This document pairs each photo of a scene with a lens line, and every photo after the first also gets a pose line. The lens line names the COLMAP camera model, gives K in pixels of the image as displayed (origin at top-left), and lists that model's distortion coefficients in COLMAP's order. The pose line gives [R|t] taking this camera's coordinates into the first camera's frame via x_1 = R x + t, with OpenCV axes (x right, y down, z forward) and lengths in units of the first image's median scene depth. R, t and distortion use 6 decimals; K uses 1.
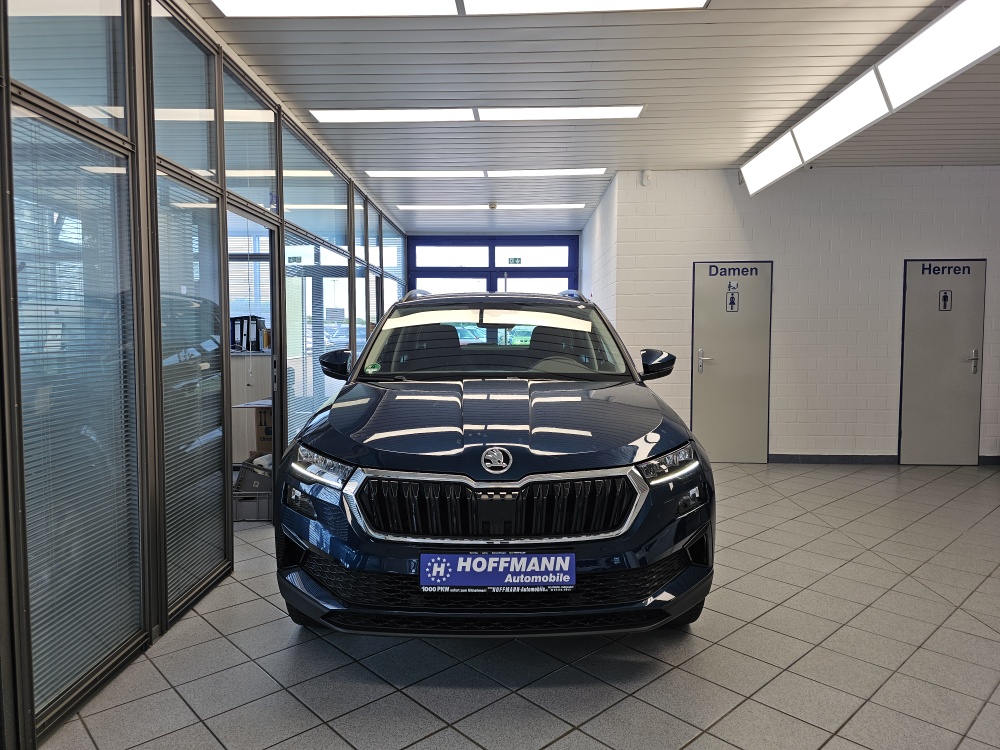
lens RADIAL K [[685.1, 0, 489.4], [0, 685.1, 384.8], [0, 0, 1]] dist [0.055158, -0.063187]
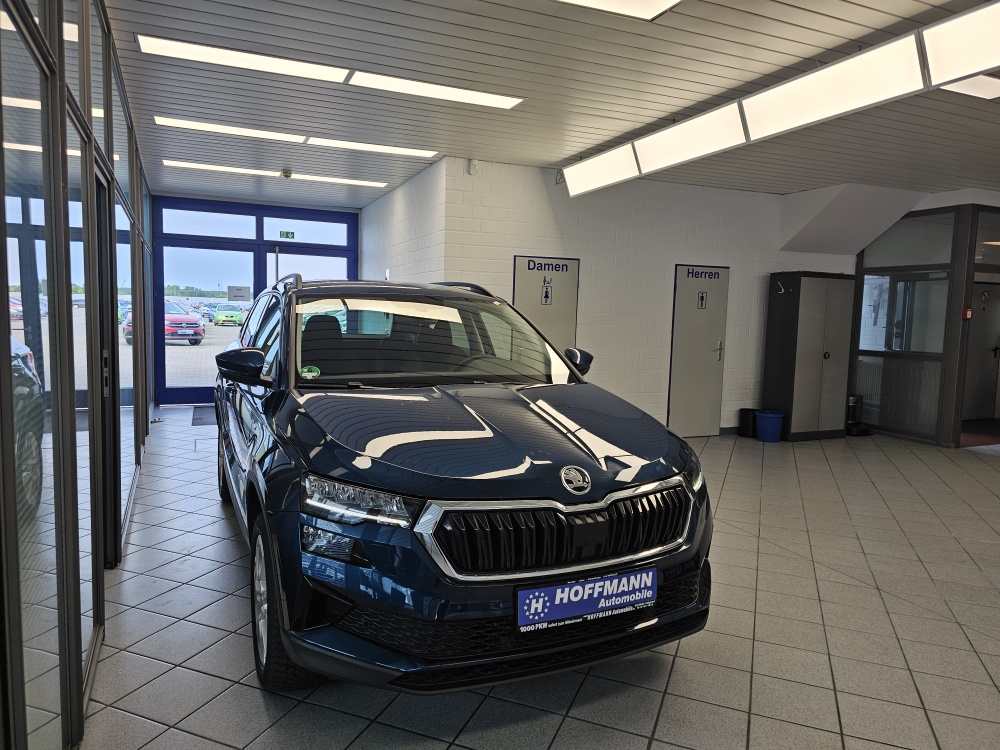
lens RADIAL K [[685.1, 0, 529.3], [0, 685.1, 393.9], [0, 0, 1]] dist [0.055158, -0.063187]
pose [[0.900595, -0.025199, 0.433929, -0.259671], [0.006924, 0.999023, 0.043644, -0.028426], [-0.434605, -0.036300, 0.899889, 0.106654]]
